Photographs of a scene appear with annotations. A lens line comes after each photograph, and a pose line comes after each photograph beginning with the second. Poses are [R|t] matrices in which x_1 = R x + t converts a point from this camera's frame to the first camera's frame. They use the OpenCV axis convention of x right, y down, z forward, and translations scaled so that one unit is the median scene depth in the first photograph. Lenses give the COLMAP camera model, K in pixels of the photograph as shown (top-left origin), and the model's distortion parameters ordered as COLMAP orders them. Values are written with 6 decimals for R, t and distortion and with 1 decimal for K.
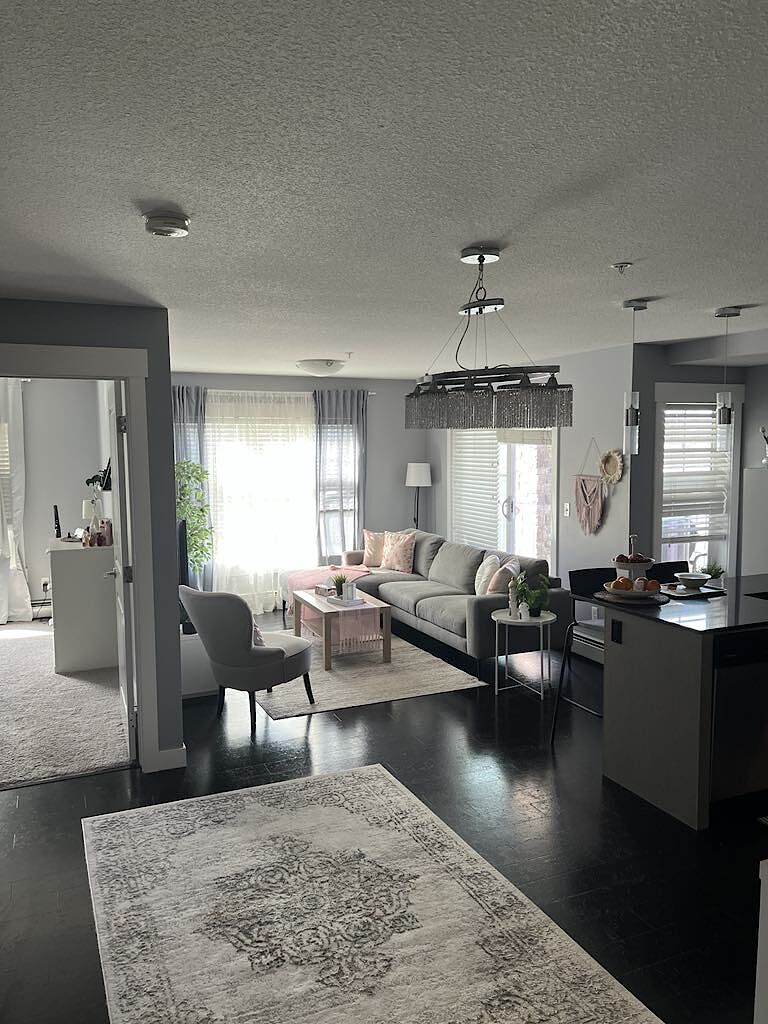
lens RADIAL K [[808.5, 0, 384.0], [0, 808.5, 512.0], [0, 0, 1]] dist [0.078288, -0.149673]
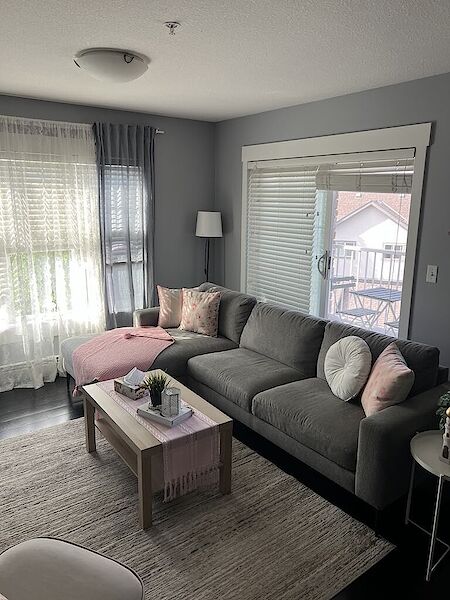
lens RADIAL K [[445.5, 0, 225.0], [0, 445.5, 300.0], [0, 0, 1]] dist [0.062600, -0.111557]
pose [[0.973879, -0.028506, 0.225272, -0.087157], [-0.002770, 0.990523, 0.137318, -0.042514], [-0.227052, -0.134355, 0.964571, 0.671242]]
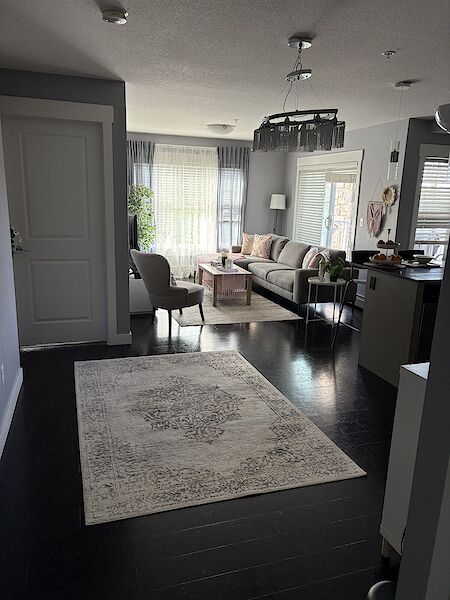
lens RADIAL K [[478.6, 0, 226.1], [0, 478.6, 309.1], [0, 0, 1]] dist [0.060545, -0.102580]
pose [[0.994885, 0.062589, -0.079286, 0.040922], [-0.050400, 0.987798, 0.147357, 0.045584], [0.087542, -0.142608, 0.985900, -0.037627]]
